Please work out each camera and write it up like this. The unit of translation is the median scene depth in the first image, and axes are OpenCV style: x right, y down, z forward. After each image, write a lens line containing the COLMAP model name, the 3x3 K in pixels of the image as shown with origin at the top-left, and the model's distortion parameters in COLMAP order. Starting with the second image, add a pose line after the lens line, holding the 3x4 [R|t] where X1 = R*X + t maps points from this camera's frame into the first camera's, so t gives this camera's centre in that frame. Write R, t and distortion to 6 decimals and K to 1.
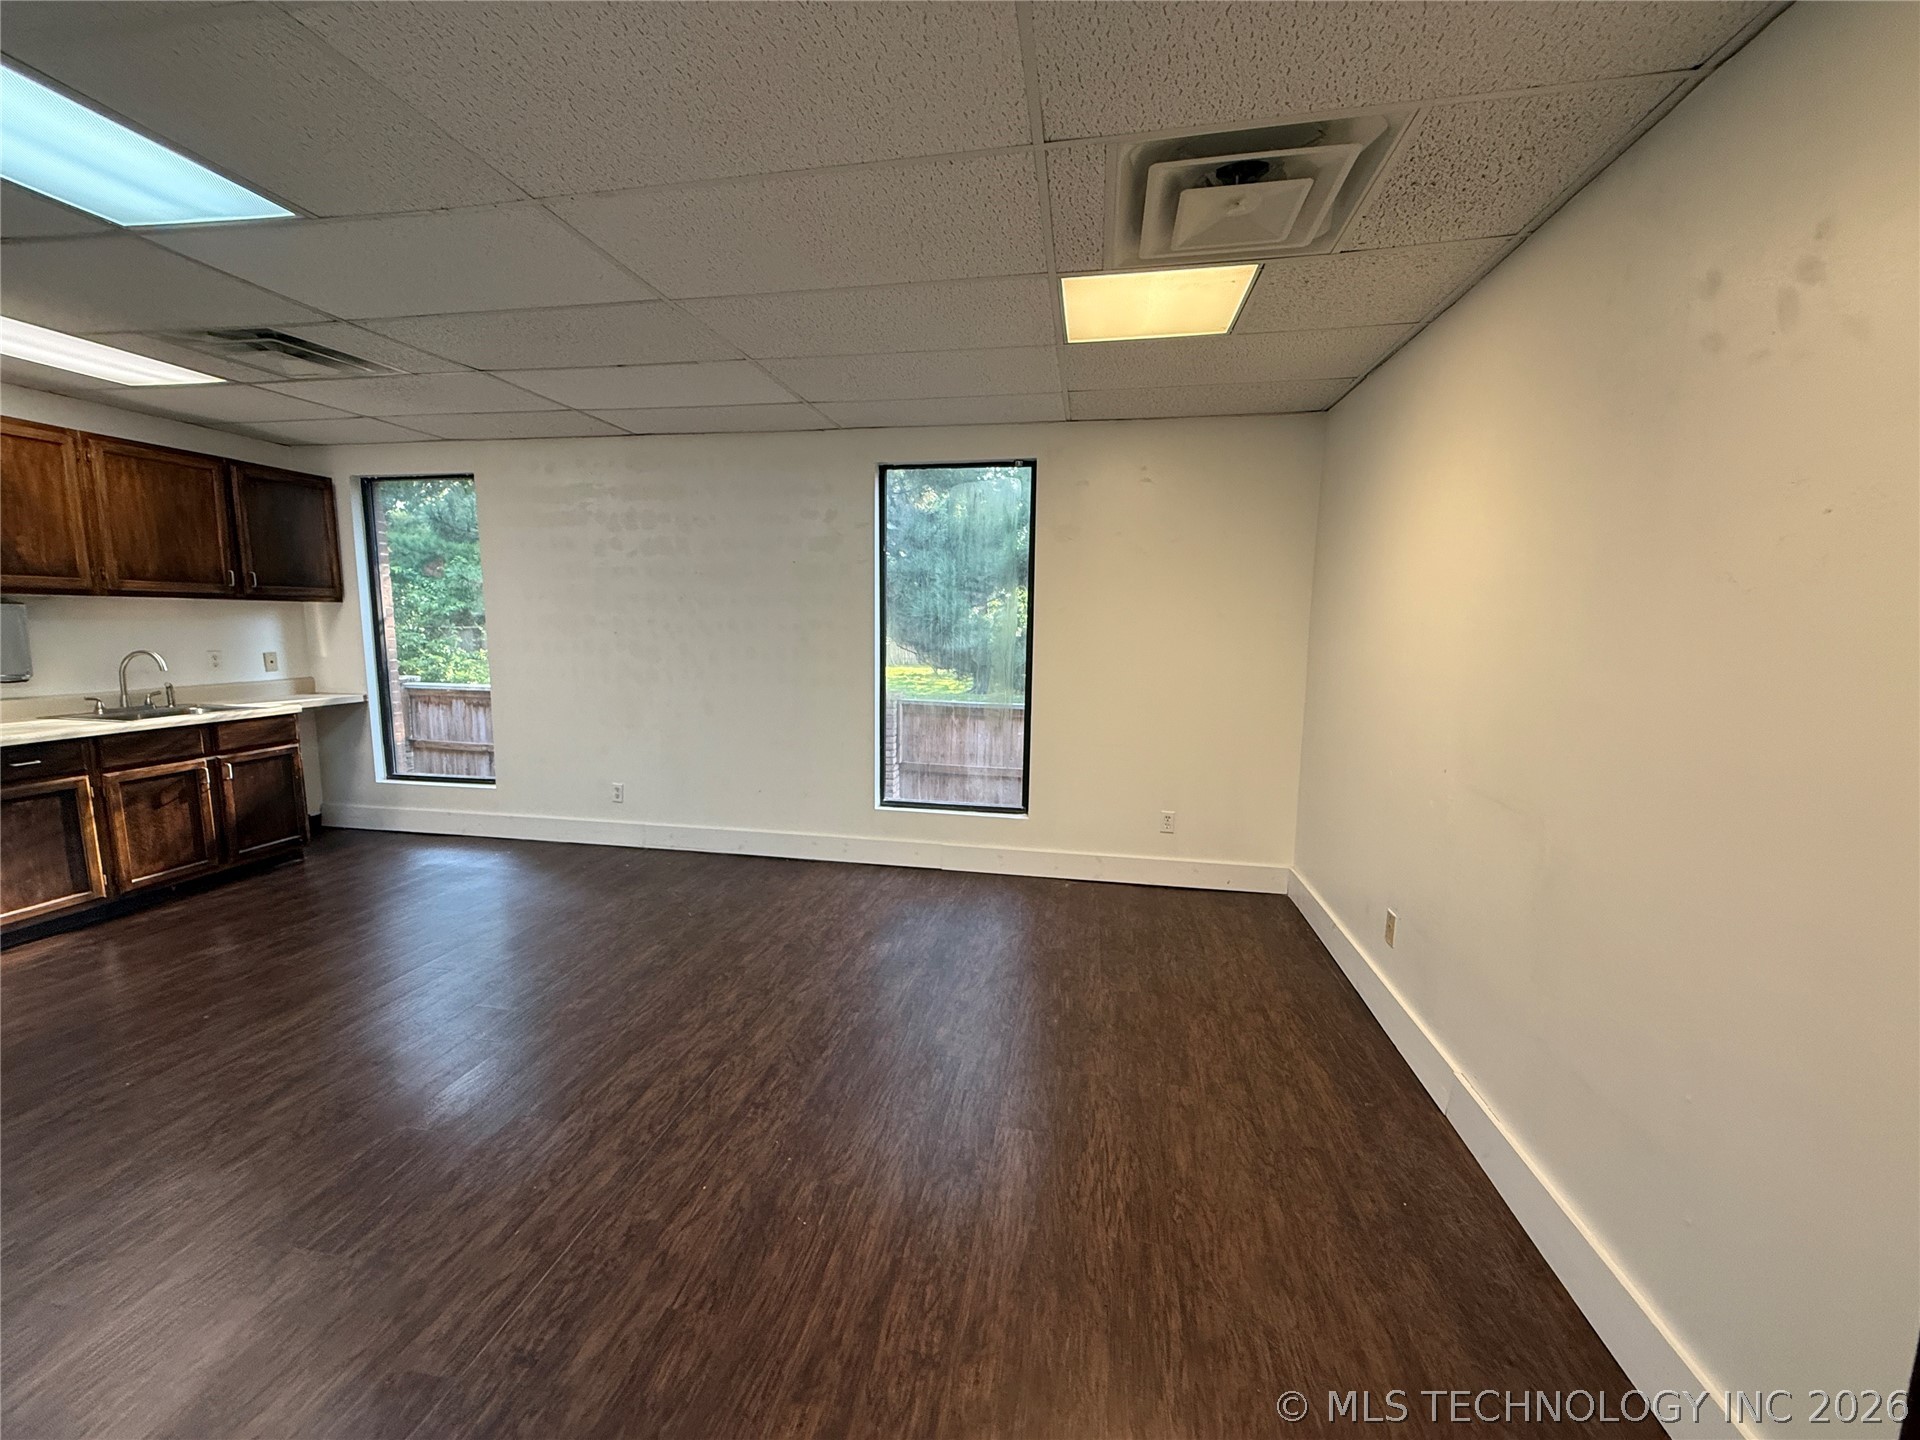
lens RADIAL K [[762.9, 0, 953.4], [0, 762.9, 724.4], [0, 0, 1]] dist [0.000121, -0.000062]
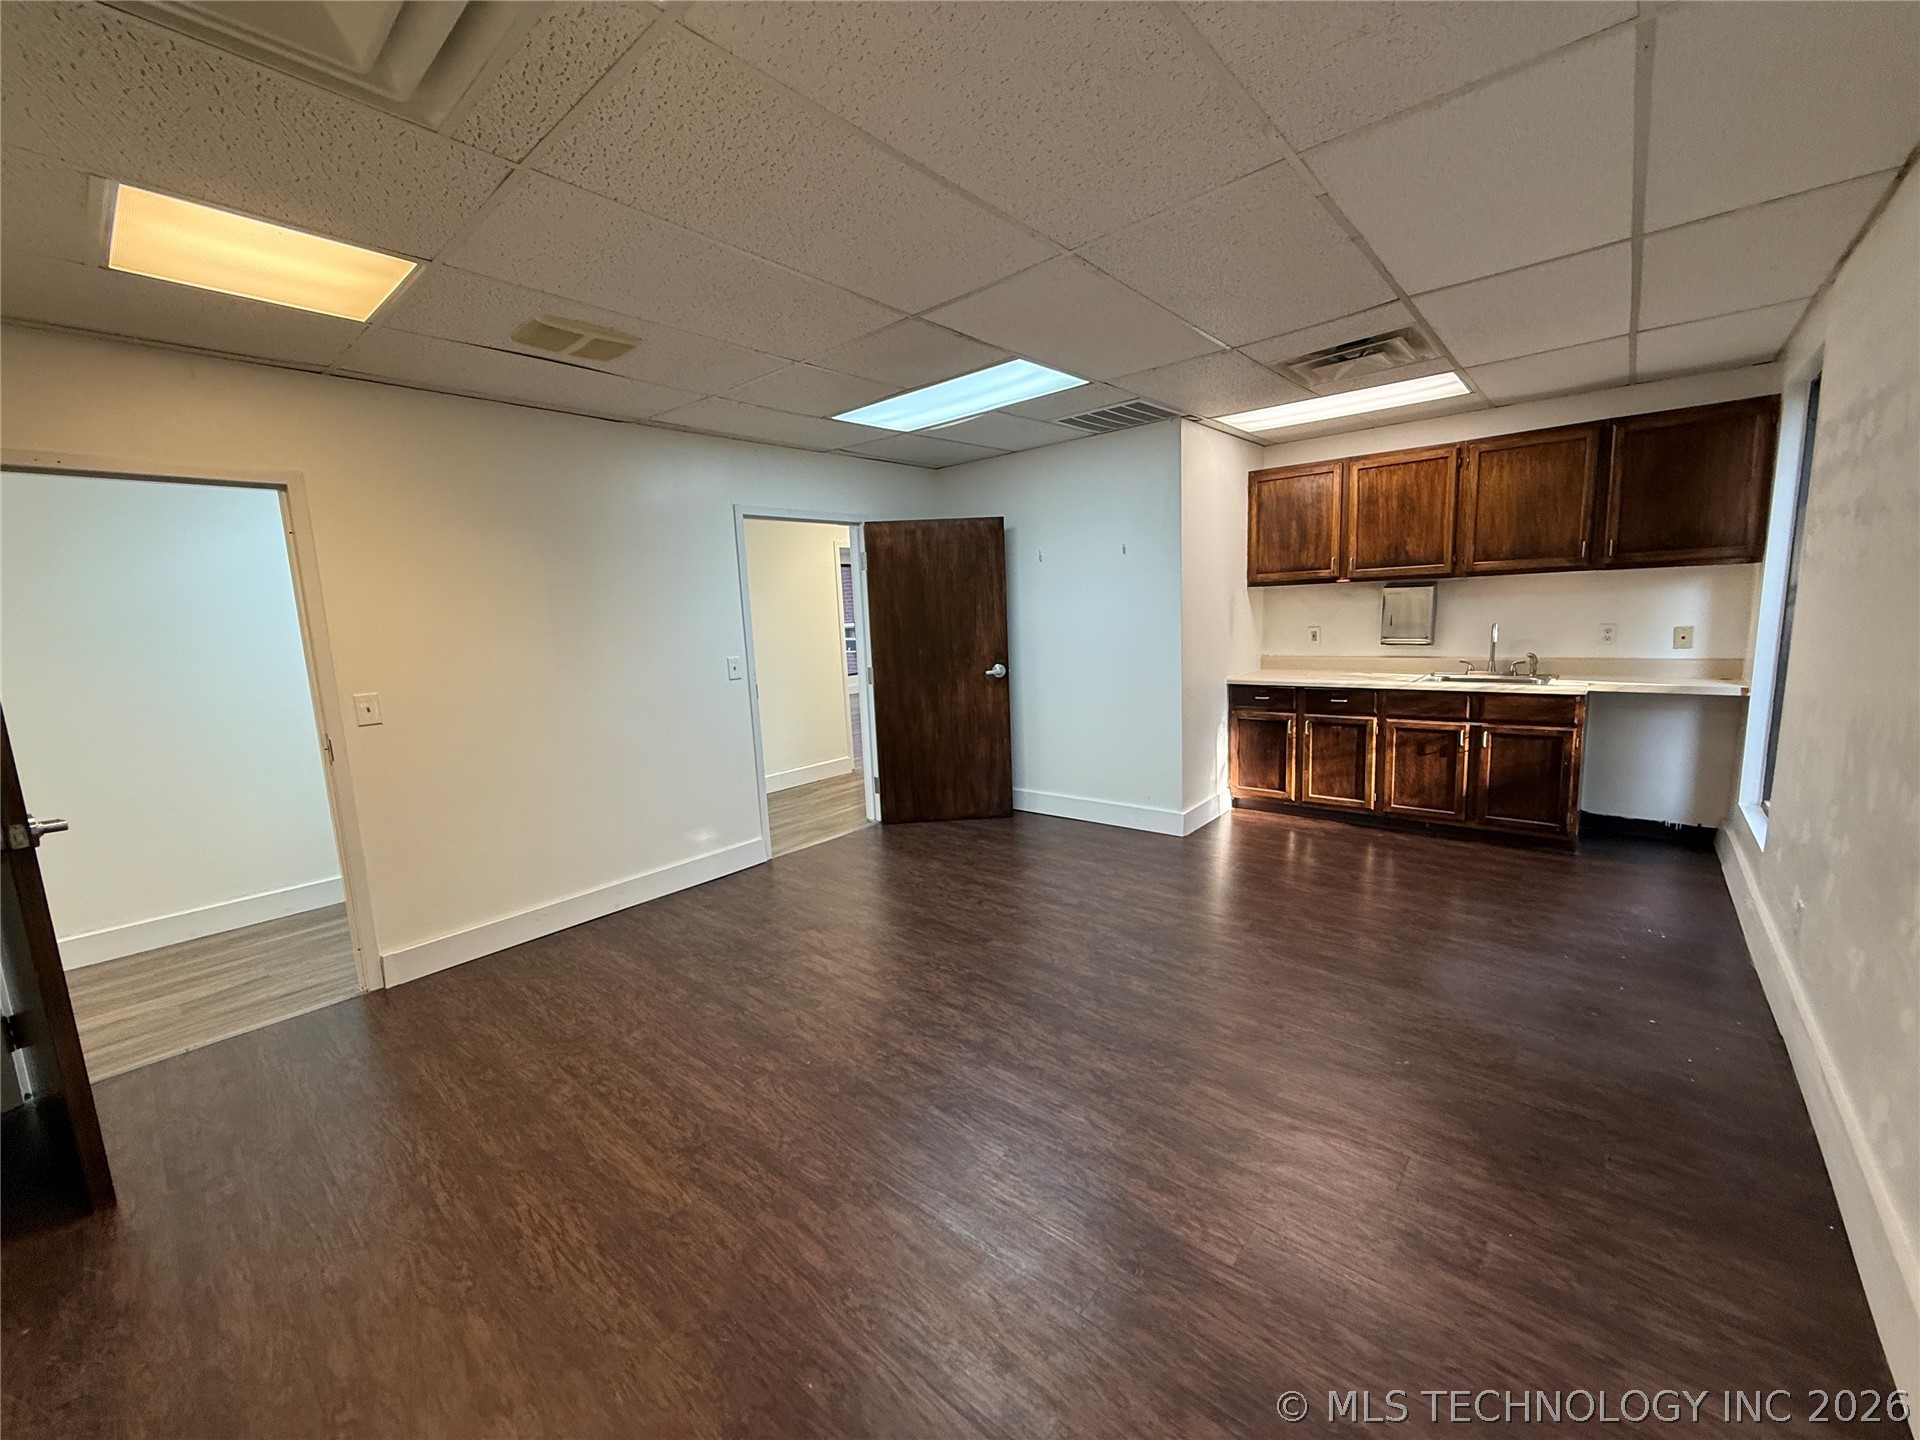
lens RADIAL K [[762.9, 0, 953.4], [0, 762.9, 724.4], [0, 0, 1]] dist [0.000121, -0.000062]
pose [[-0.512078, 0.139822, -0.847482, 0.340401], [-0.078315, 0.974952, 0.208173, -0.127126], [0.855361, 0.172972, -0.488302, 0.920329]]
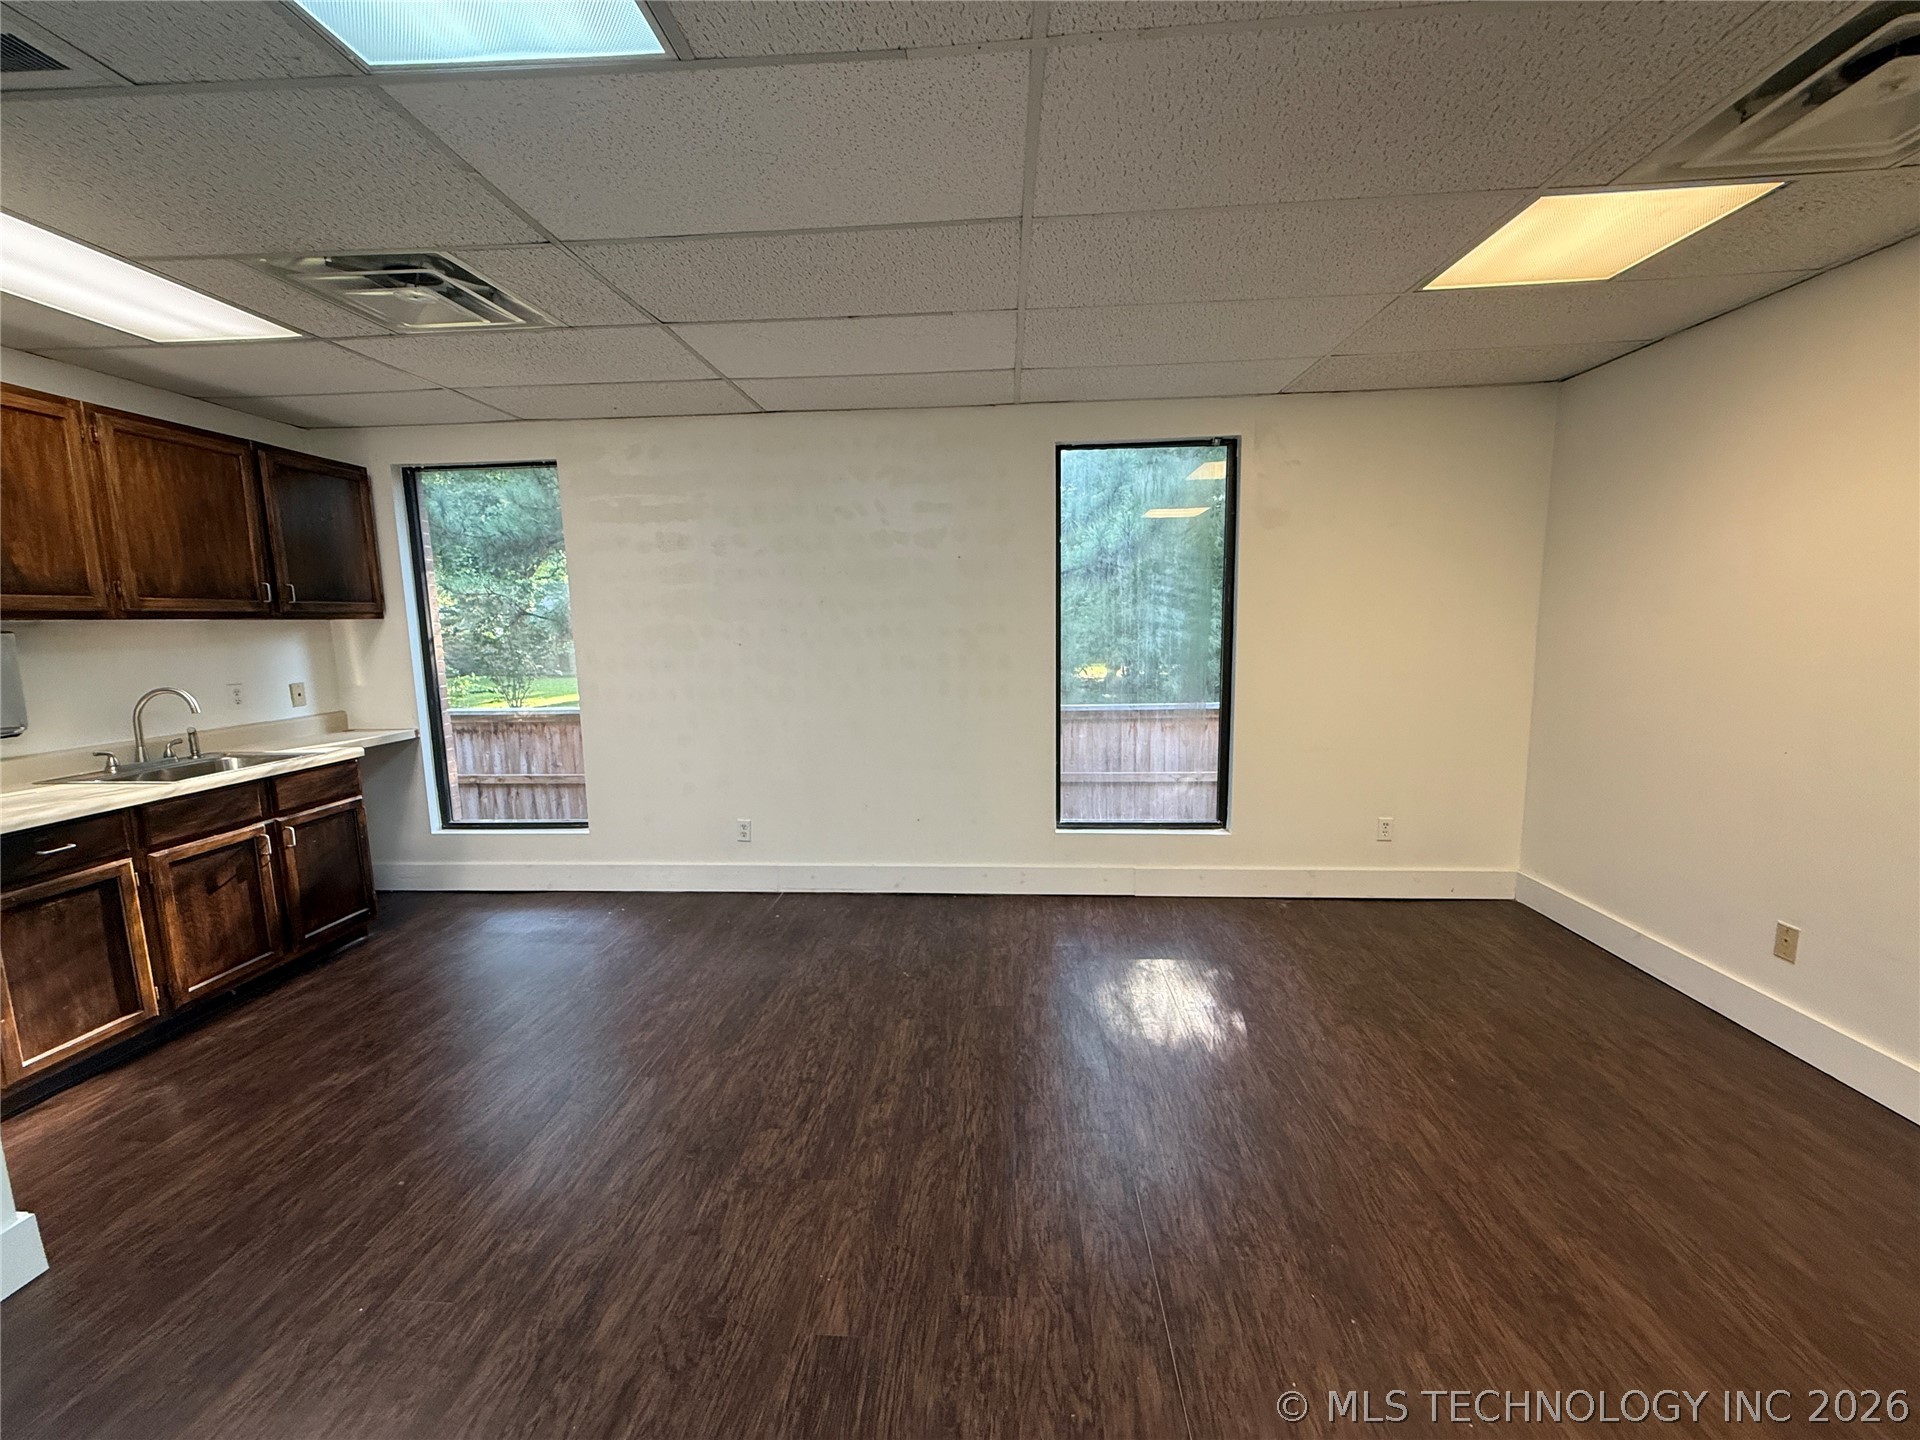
lens RADIAL K [[762.9, 0, 953.4], [0, 762.9, 724.4], [0, 0, 1]] dist [0.000121, -0.000062]
pose [[0.993509, -0.044672, 0.104614, -0.361202], [0.044448, 0.999002, 0.004475, -0.028765], [-0.104709, 0.000204, 0.994503, 0.149326]]
